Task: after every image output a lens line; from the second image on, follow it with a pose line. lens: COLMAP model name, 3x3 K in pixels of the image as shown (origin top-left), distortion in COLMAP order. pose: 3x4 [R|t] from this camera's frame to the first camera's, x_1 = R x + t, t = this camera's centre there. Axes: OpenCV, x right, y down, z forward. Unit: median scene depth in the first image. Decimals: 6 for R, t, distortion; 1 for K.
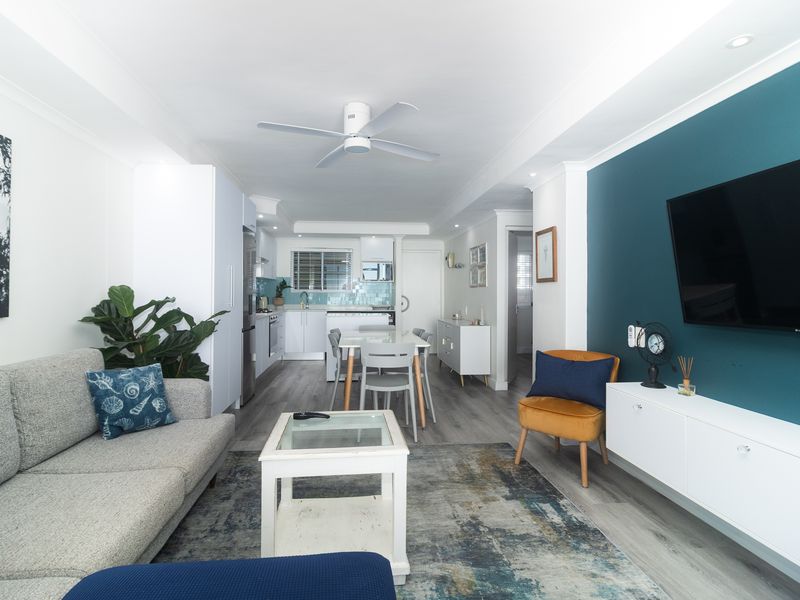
lens RADIAL K [[414.6, 0, 398.1], [0, 414.6, 289.1], [0, 0, 1]] dist [-0.003153, 0.001492]
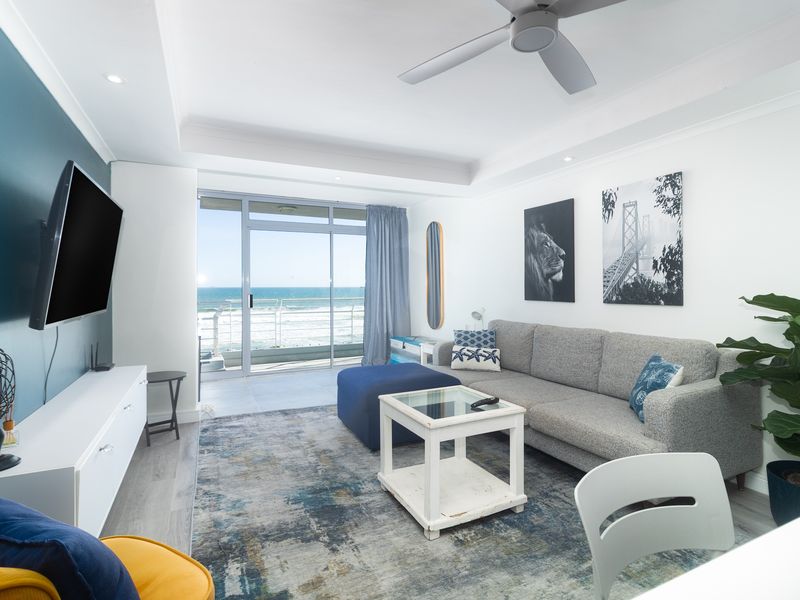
lens RADIAL K [[414.6, 0, 398.1], [0, 414.6, 289.1], [0, 0, 1]] dist [-0.003153, 0.001492]
pose [[-0.944915, 0.002915, -0.327303, 0.353387], [0.005214, 0.999968, -0.006147, 0.017115], [0.327275, -0.007515, -0.944899, 1.945090]]
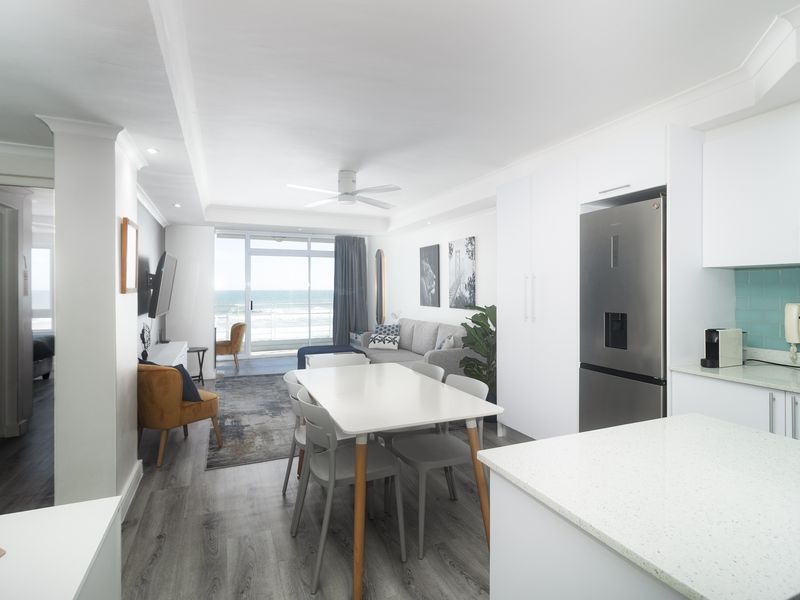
lens RADIAL K [[414.6, 0, 398.1], [0, 414.6, 289.1], [0, 0, 1]] dist [-0.003153, 0.001492]
pose [[-0.955676, 0.000450, -0.294421, 0.203086], [0.003816, 0.999934, -0.010860, -0.029634], [0.294397, -0.011502, -0.955614, 3.189467]]
